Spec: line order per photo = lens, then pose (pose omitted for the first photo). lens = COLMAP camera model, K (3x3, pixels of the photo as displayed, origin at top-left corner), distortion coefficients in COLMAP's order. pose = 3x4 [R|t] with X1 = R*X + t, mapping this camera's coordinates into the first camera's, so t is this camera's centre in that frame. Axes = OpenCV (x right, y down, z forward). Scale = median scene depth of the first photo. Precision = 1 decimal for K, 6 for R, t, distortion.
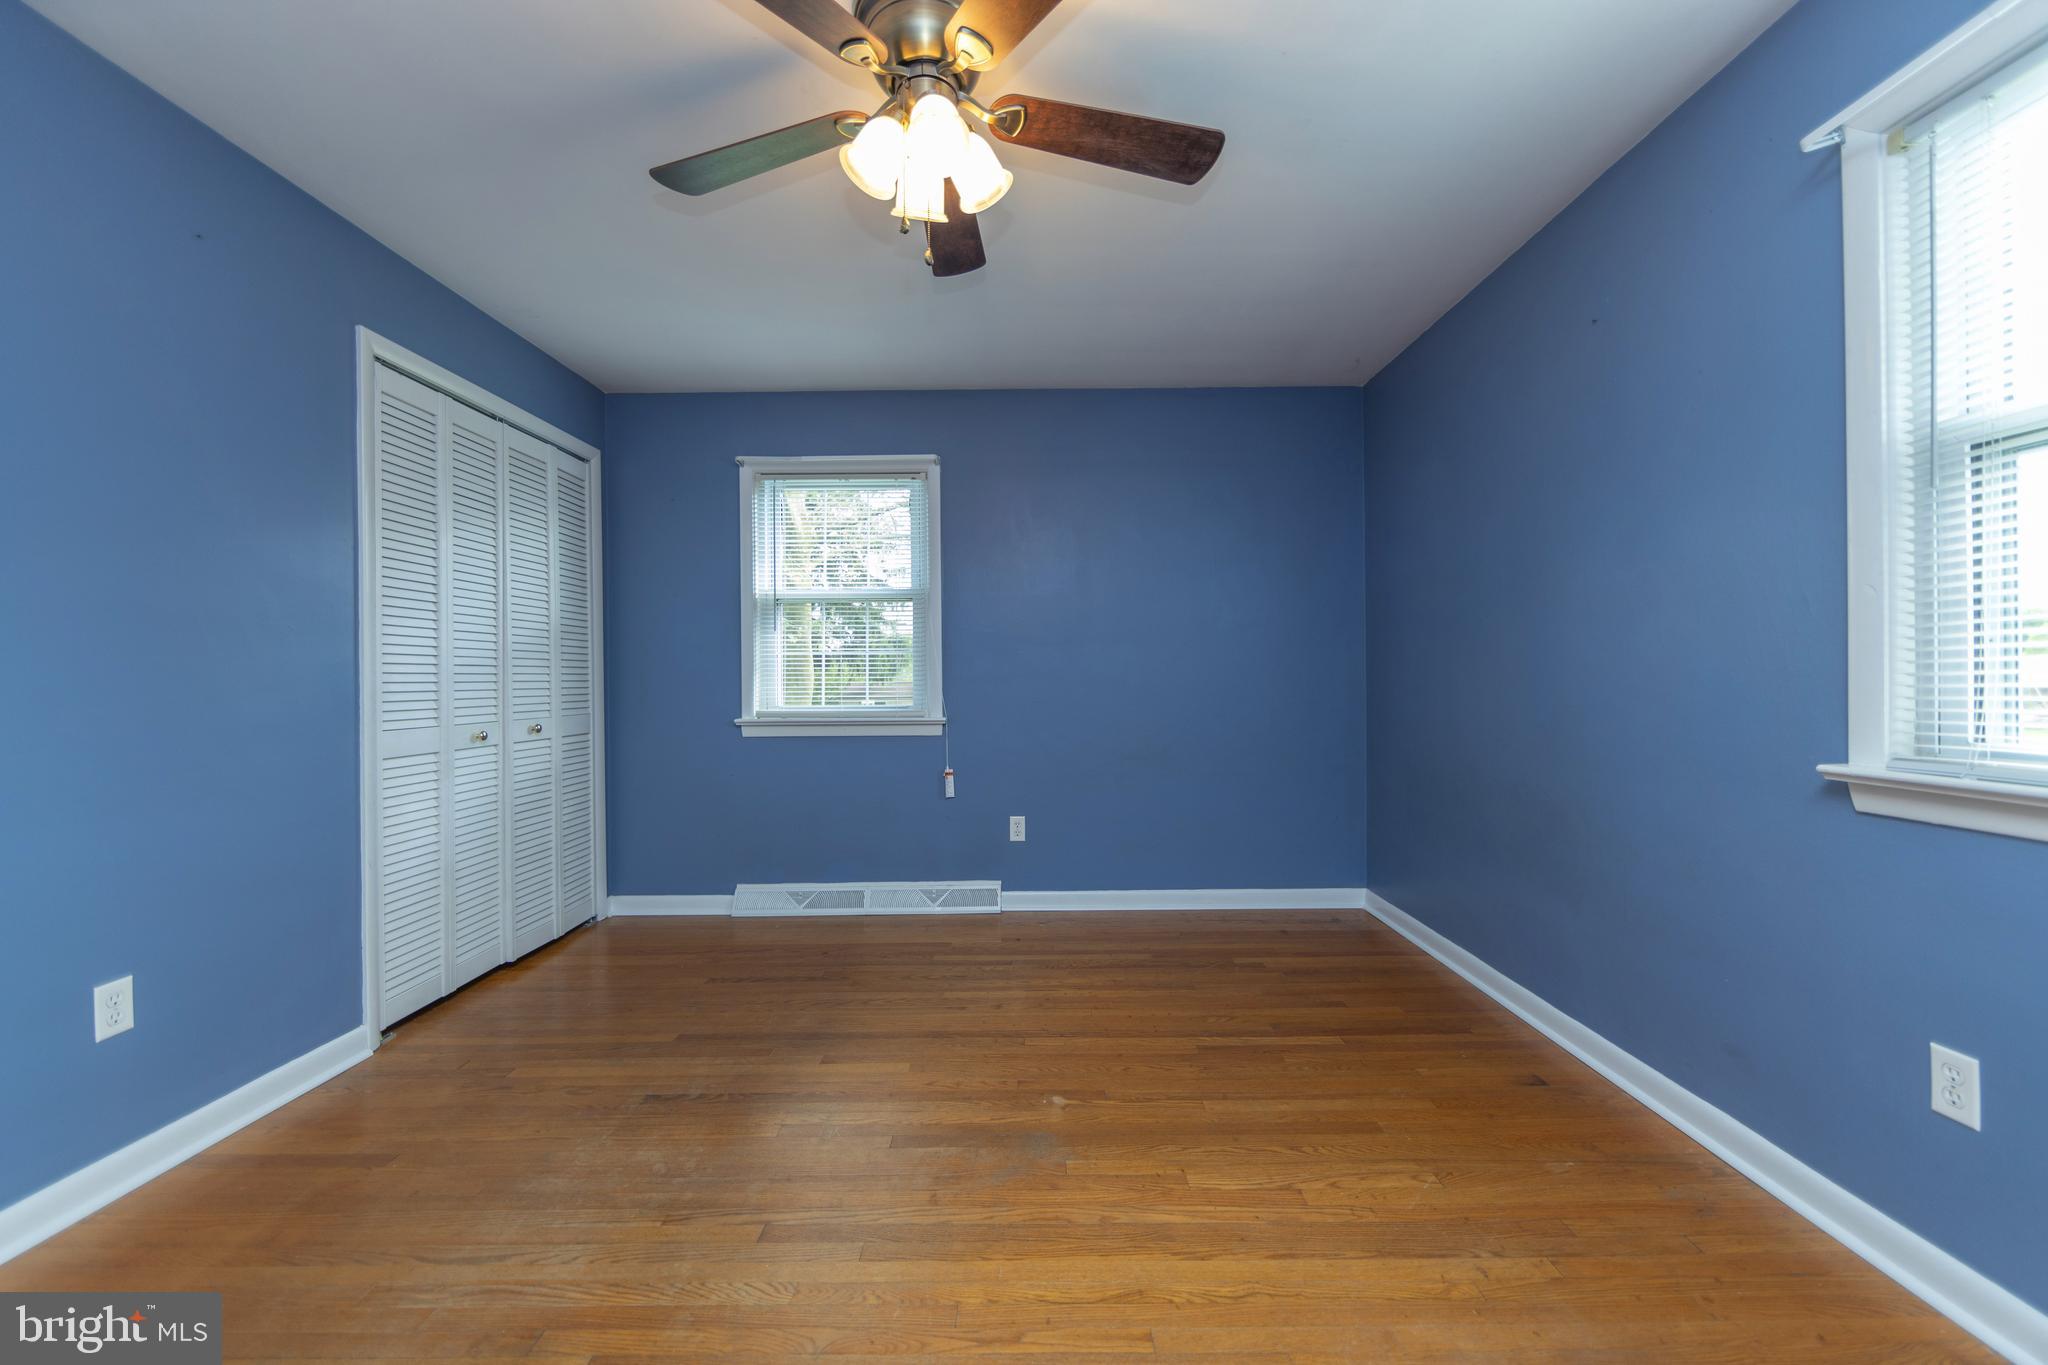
lens RADIAL K [[820.6, 0, 1018.5], [0, 820.6, 682.8], [0, 0, 1]] dist [-0.004011, -0.000226]
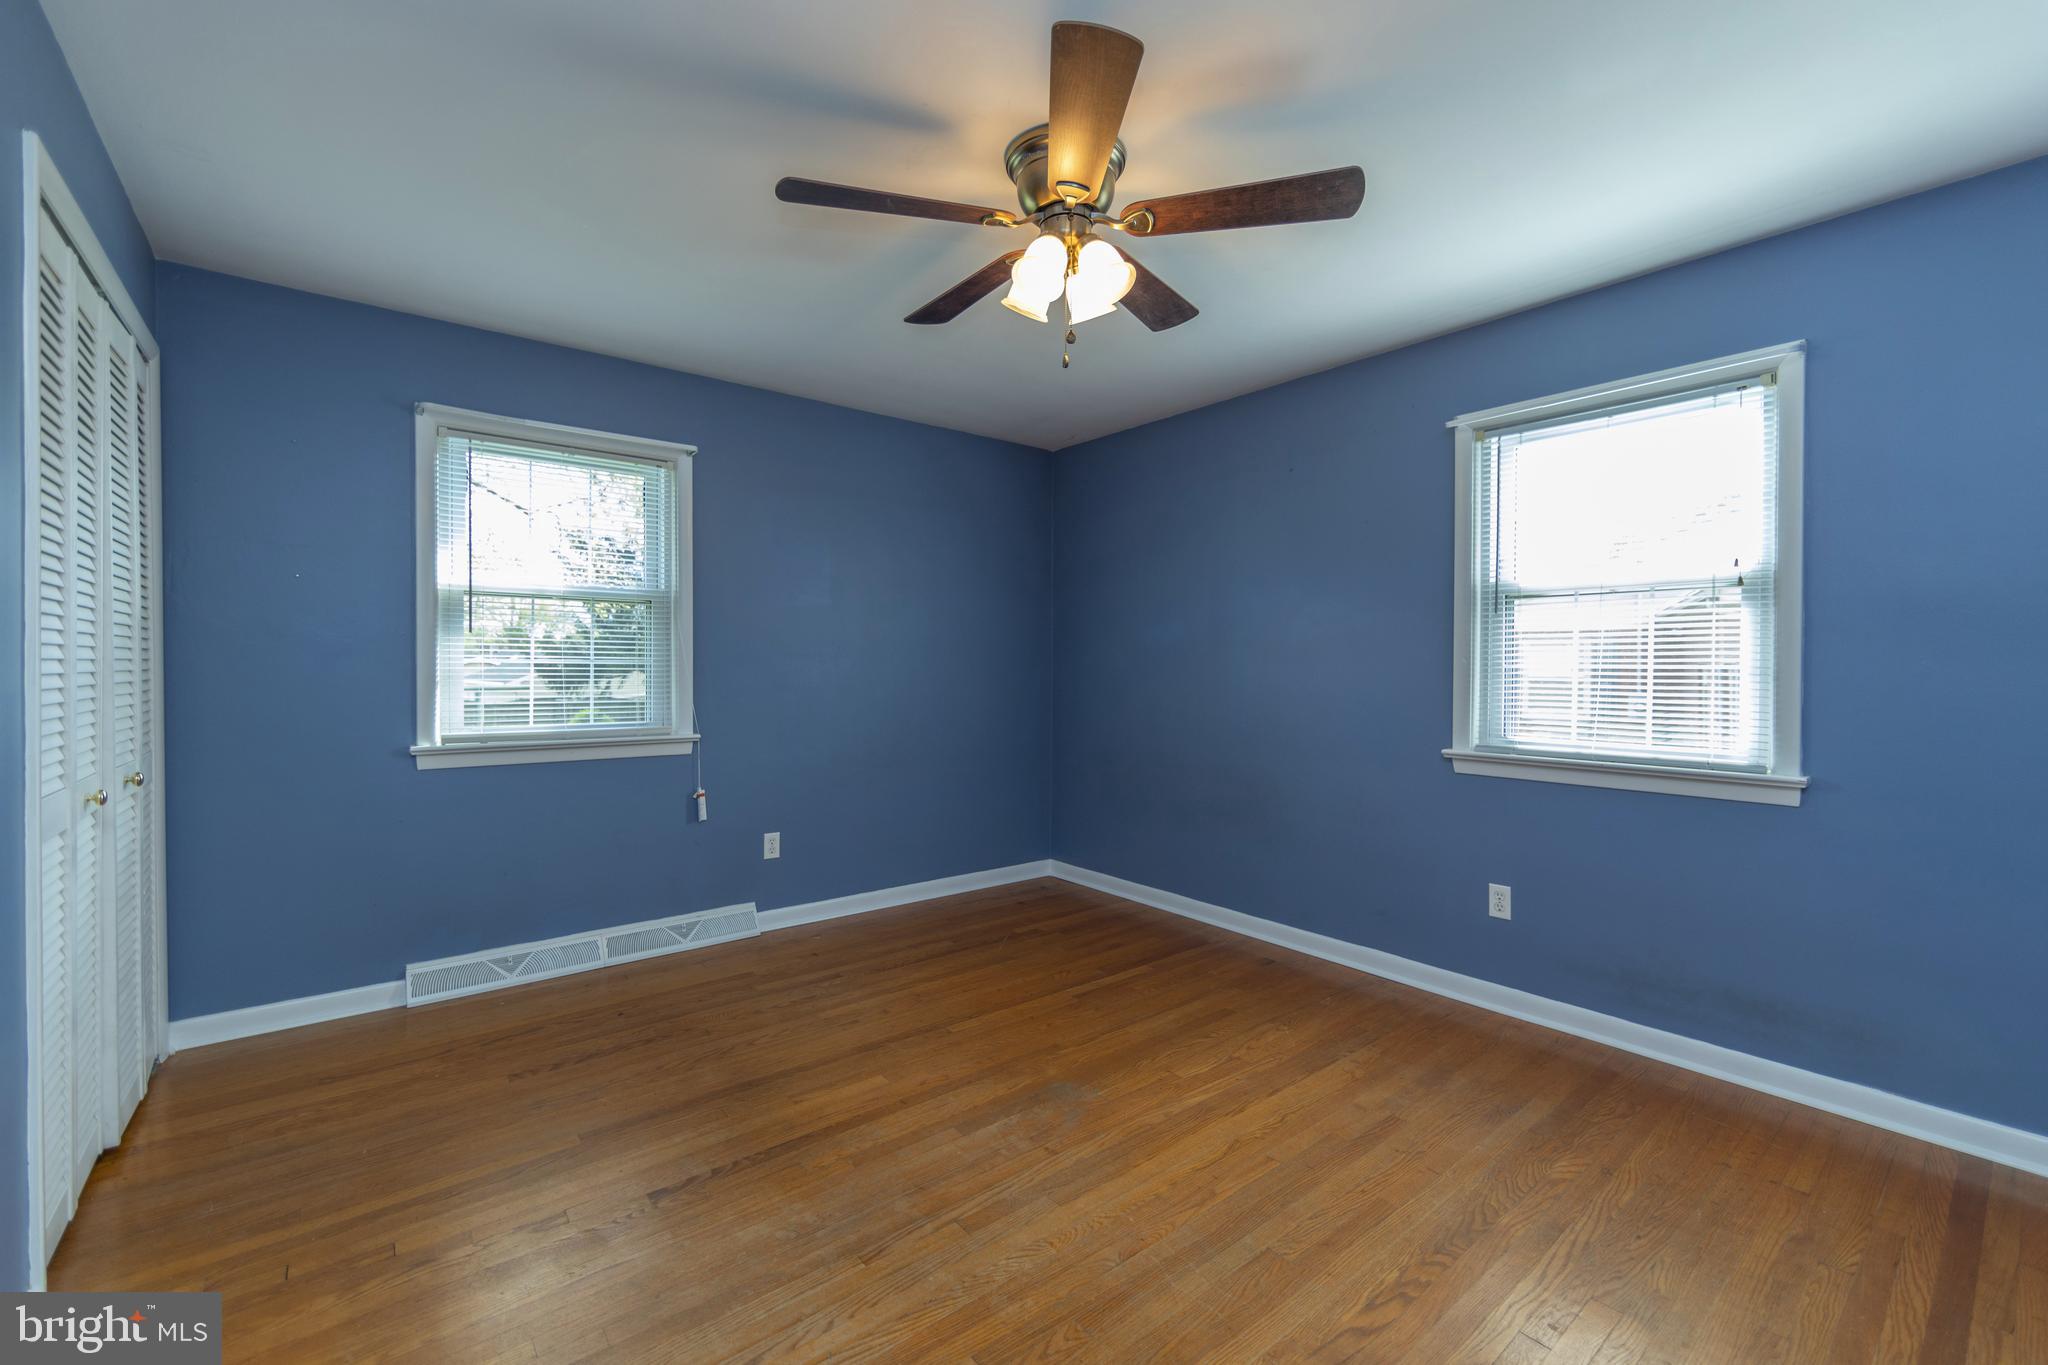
lens RADIAL K [[853.6, 0, 1024.0], [0, 853.6, 682.5], [0, 0, 1]] dist [0.000471, -0.007492]
pose [[0.771804, -0.001475, 0.635858, -0.520767], [-0.007386, 0.999909, 0.011284, -0.036376], [-0.635817, -0.013405, 0.771723, 0.043218]]
